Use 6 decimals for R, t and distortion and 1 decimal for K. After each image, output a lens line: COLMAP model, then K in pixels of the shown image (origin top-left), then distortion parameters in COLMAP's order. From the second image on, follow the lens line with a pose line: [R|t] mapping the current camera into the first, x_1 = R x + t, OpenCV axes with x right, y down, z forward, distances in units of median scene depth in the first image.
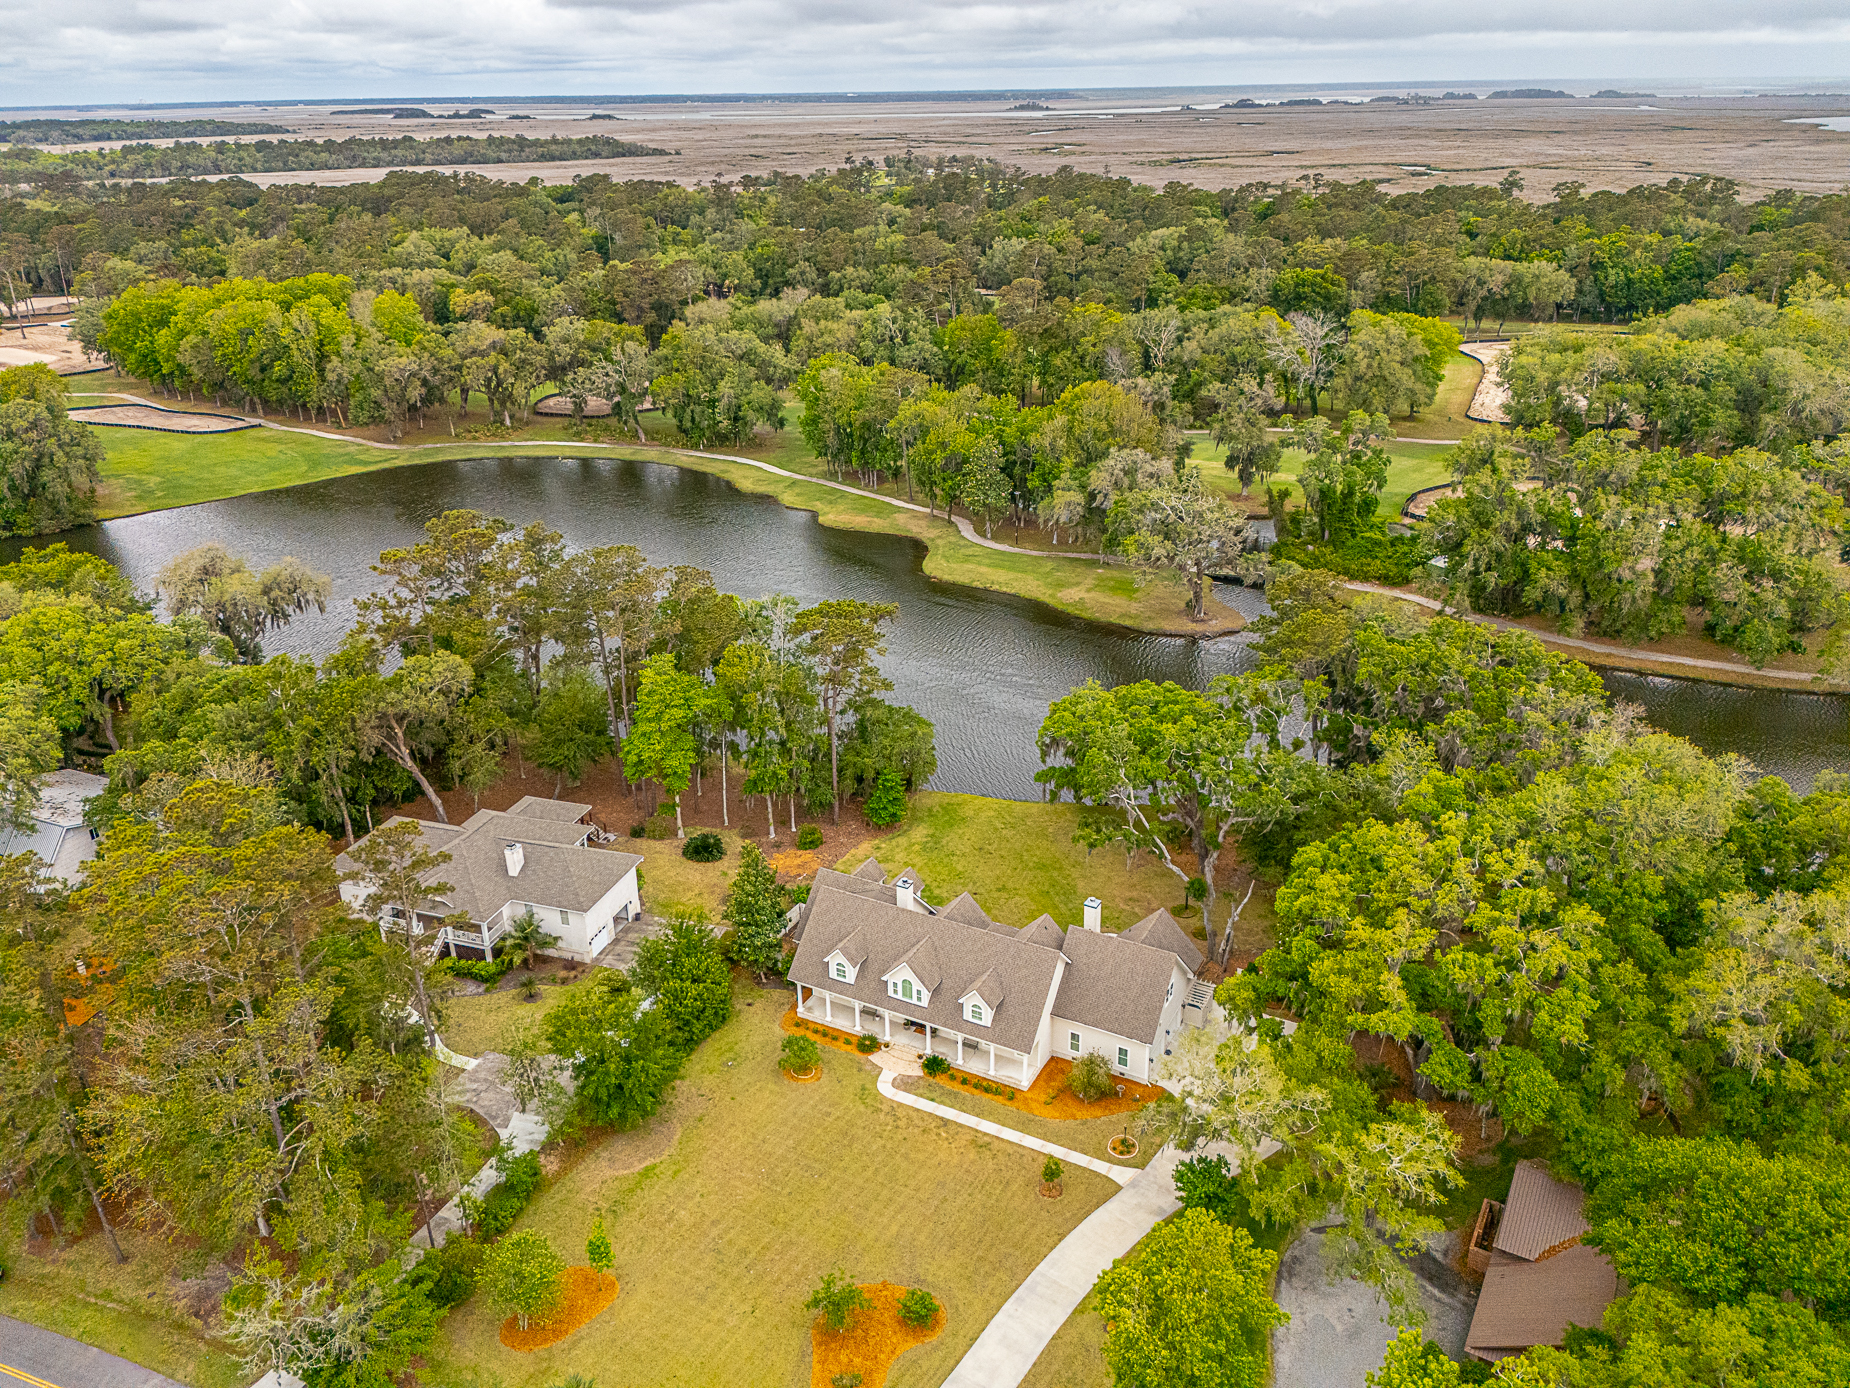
lens RADIAL K [[1389.1, 0, 918.9], [0, 1389.1, 691.9], [0, 0, 1]] dist [0.077442, -0.110476]
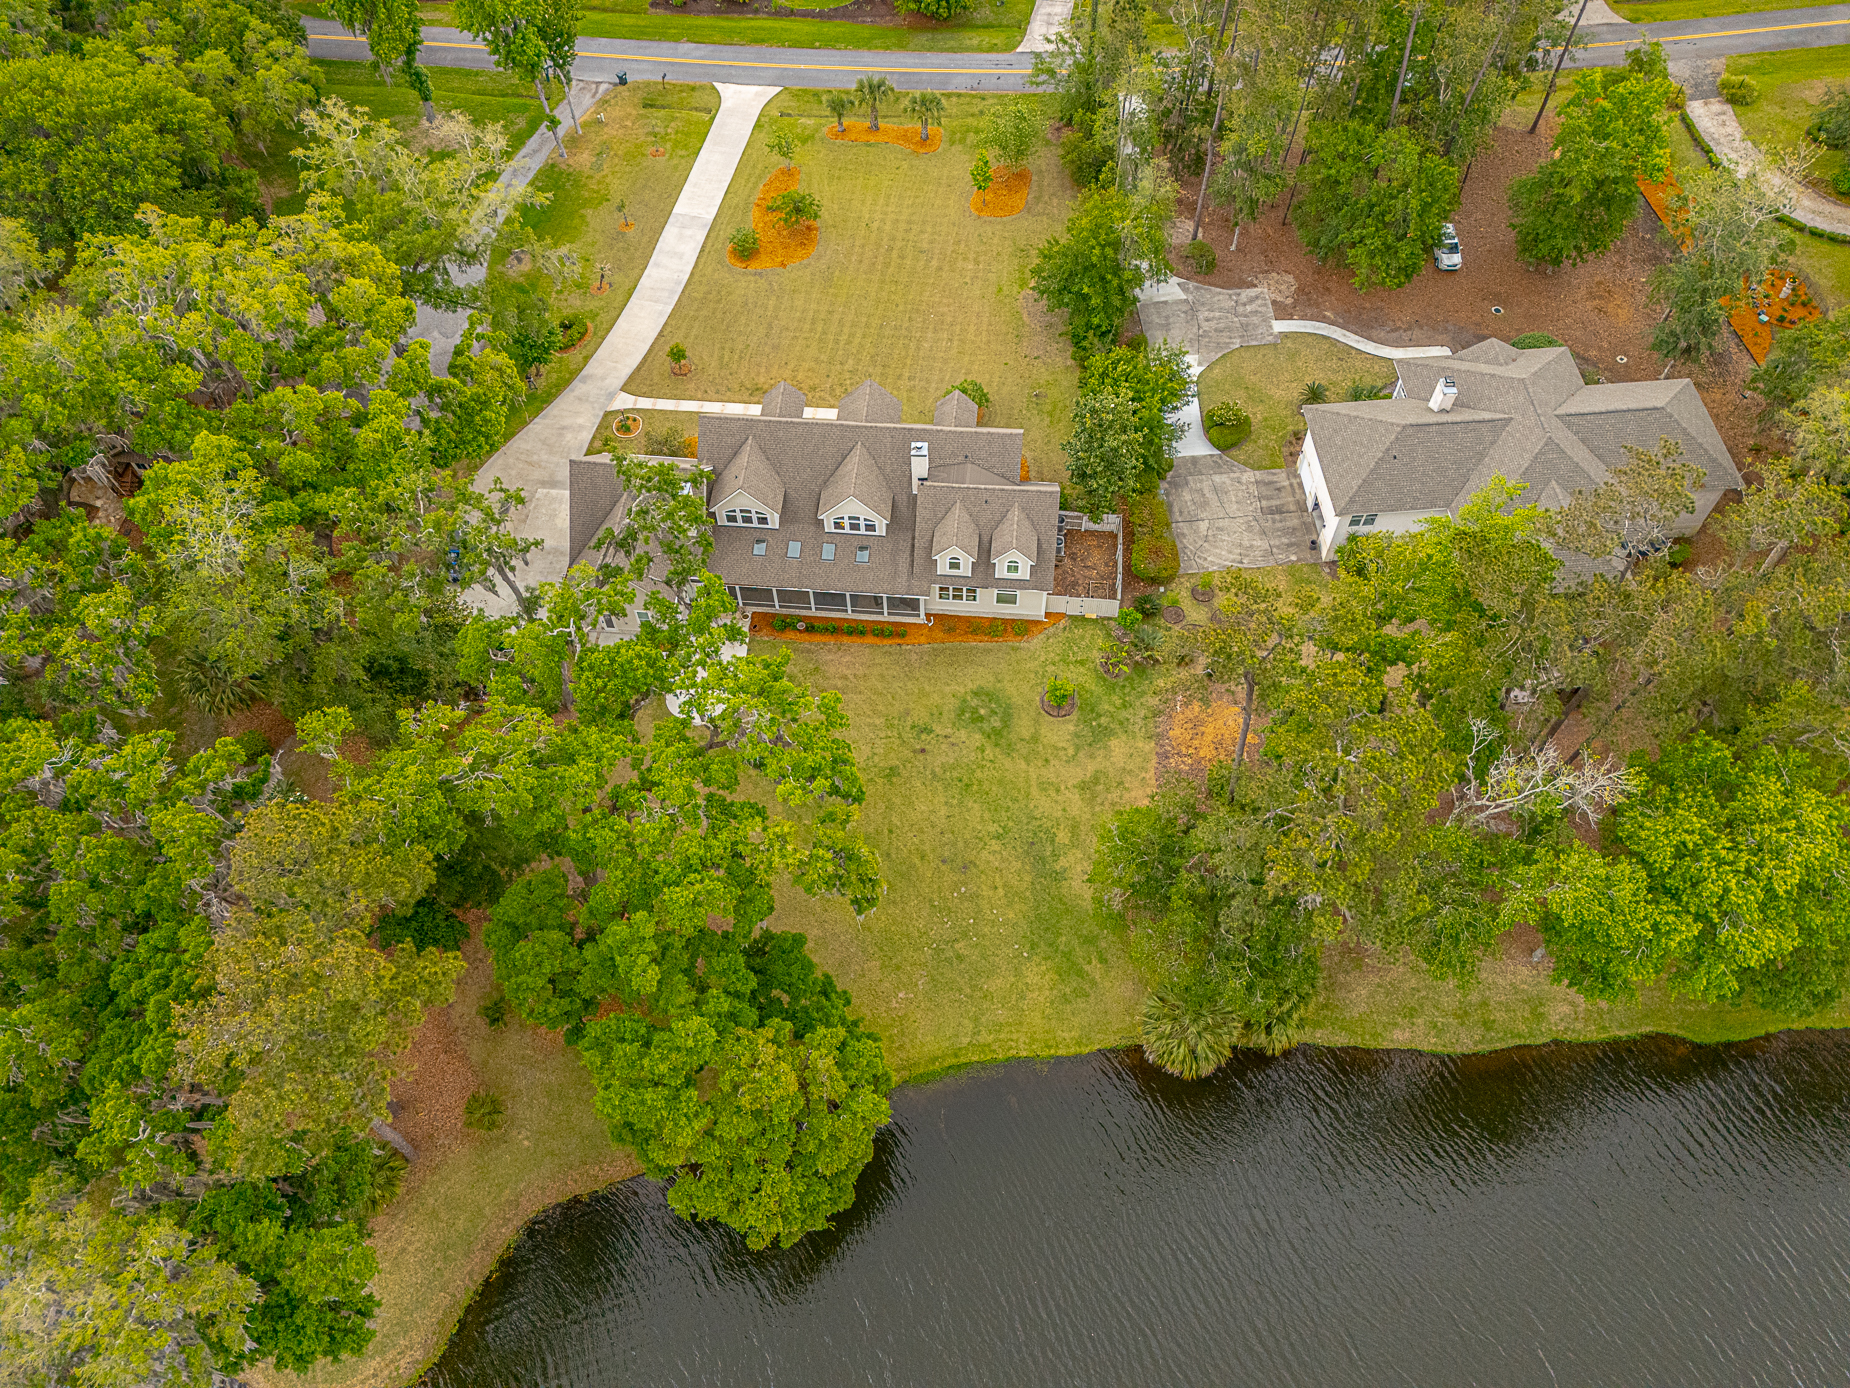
lens RADIAL K [[1389.1, 0, 918.9], [0, 1389.1, 691.9], [0, 0, 1]] dist [0.077442, -0.110476]
pose [[-0.919911, 0.343342, -0.189420, 0.162284], [-0.130296, 0.187973, 0.973493, -0.522758], [0.369847, 0.920208, -0.128183, 1.071229]]
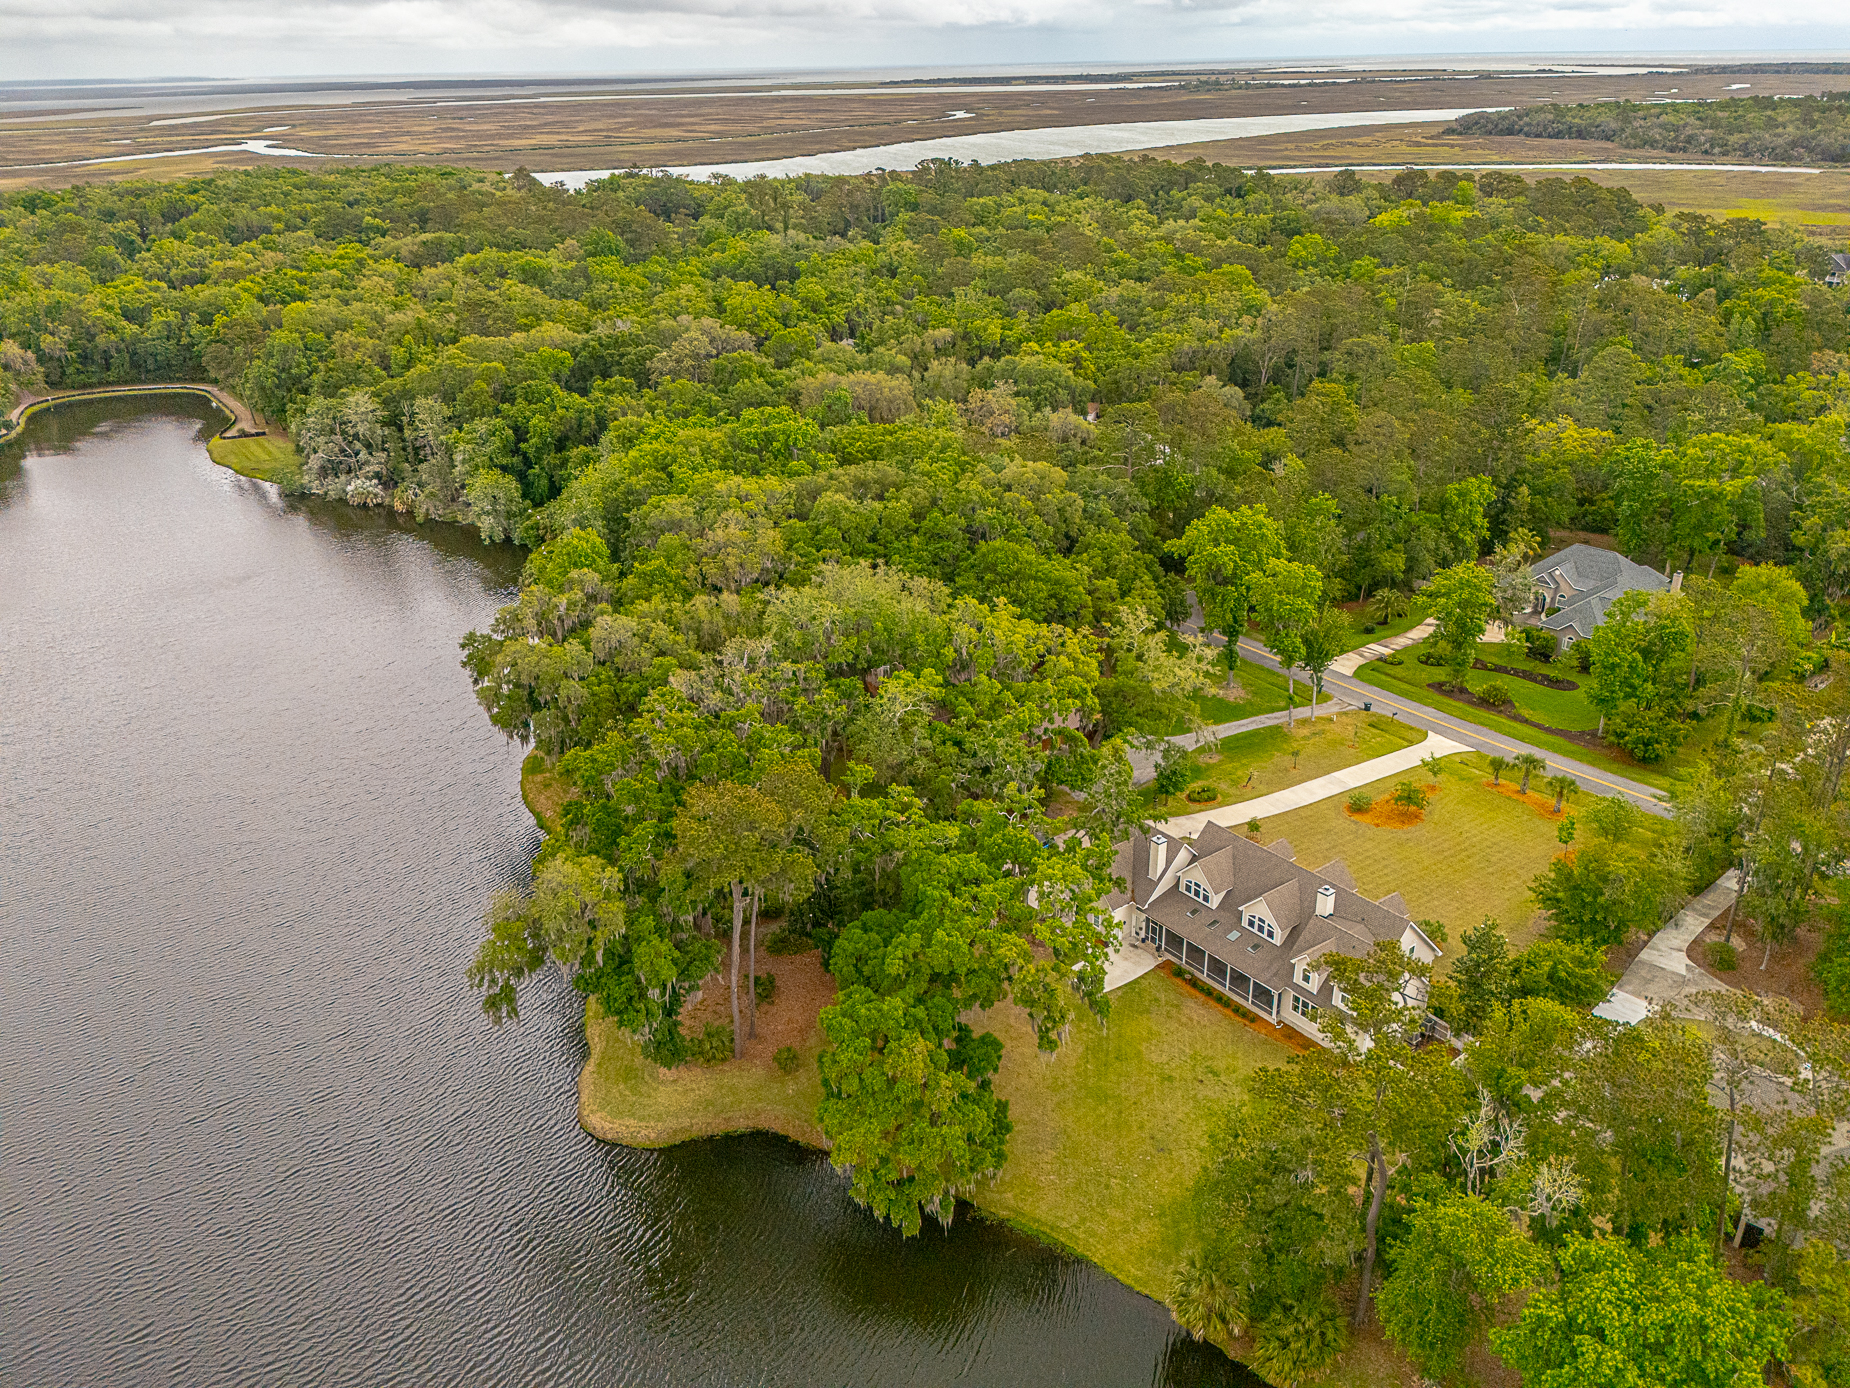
lens RADIAL K [[1389.1, 0, 918.9], [0, 1389.1, 691.9], [0, 0, 1]] dist [0.077442, -0.110476]
pose [[-0.914000, -0.141583, 0.380207, -0.092842], [0.186495, 0.685639, 0.703646, -0.647487], [-0.360310, 0.714040, -0.600270, 1.416196]]
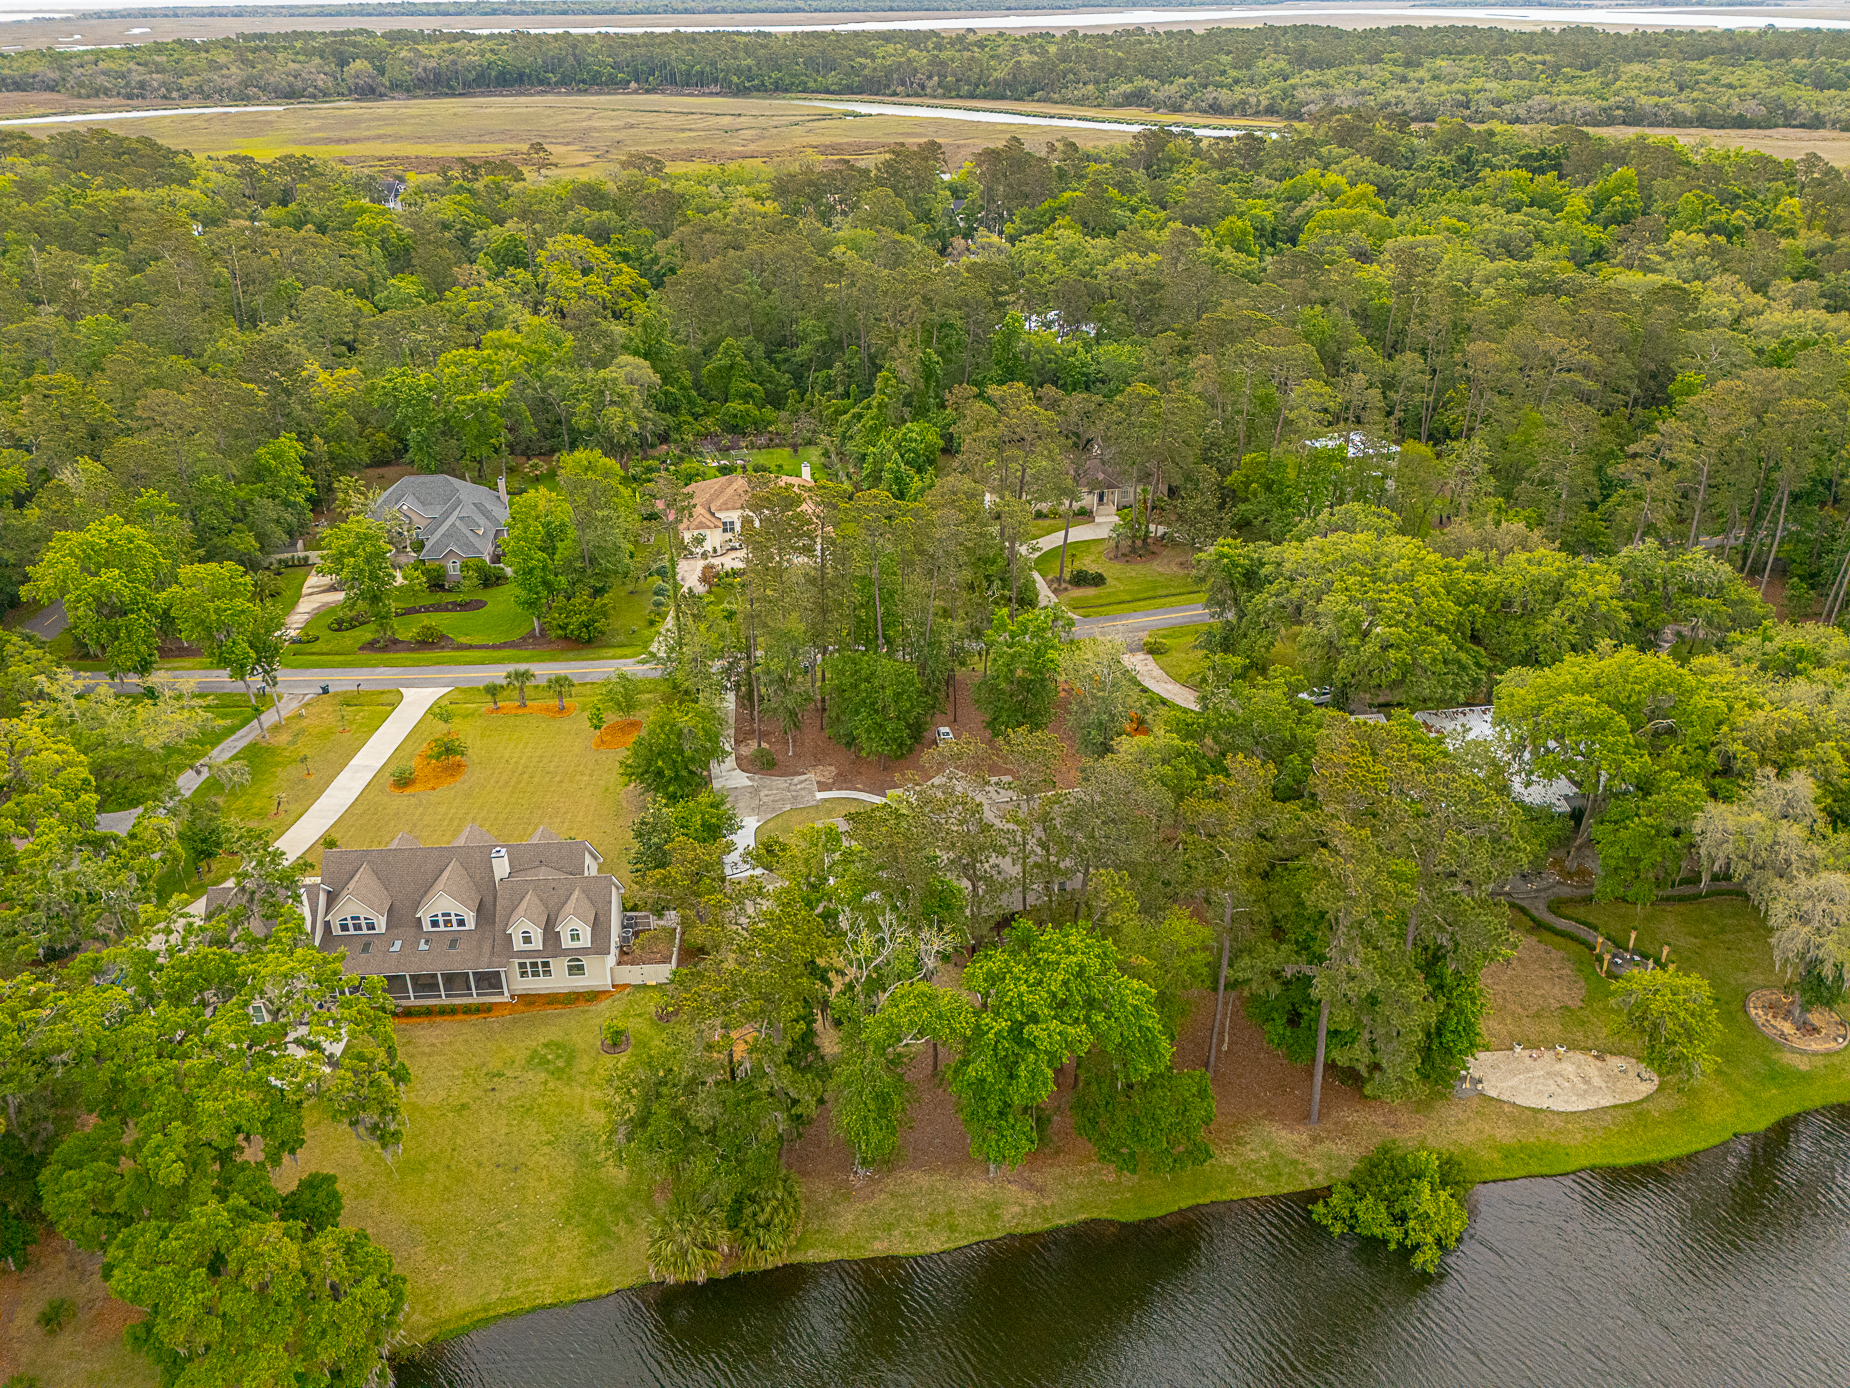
lens RADIAL K [[1389.1, 0, 918.9], [0, 1389.1, 691.9], [0, 0, 1]] dist [0.077442, -0.110476]
pose [[-0.851865, 0.251633, -0.459355, 0.145268], [-0.193188, 0.664235, 0.722129, -0.632813], [0.486831, 0.703898, -0.517227, 1.386405]]
